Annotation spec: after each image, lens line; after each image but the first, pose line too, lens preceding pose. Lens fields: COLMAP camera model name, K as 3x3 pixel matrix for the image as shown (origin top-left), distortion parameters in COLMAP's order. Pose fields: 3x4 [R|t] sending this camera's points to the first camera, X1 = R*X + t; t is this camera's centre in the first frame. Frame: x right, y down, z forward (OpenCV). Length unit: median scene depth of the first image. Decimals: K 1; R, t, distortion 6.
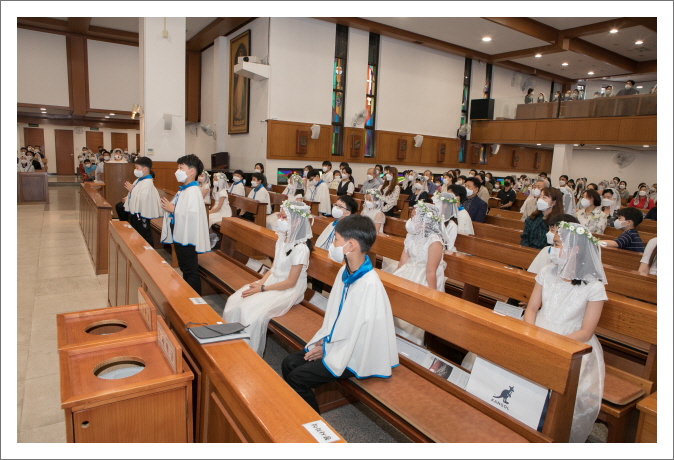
lens RADIAL K [[433.8, 0, 337.0], [0, 433.8, 230.0], [0, 0, 1]] dist [-0.097401, 0.060709]
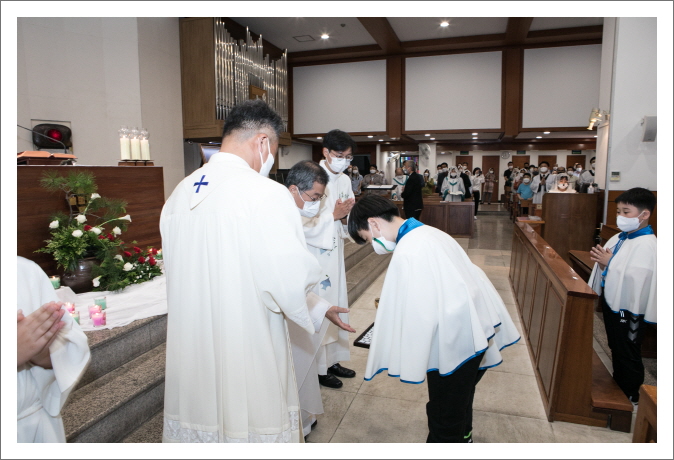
lens RADIAL K [[433.8, 0, 337.0], [0, 433.8, 230.0], [0, 0, 1]] dist [-0.097401, 0.060709]
pose [[0.620360, 0.052404, -0.782564, -0.122978], [-0.095256, 0.995413, -0.008855, -0.034085], [0.778511, 0.080037, 0.622507, 0.166786]]
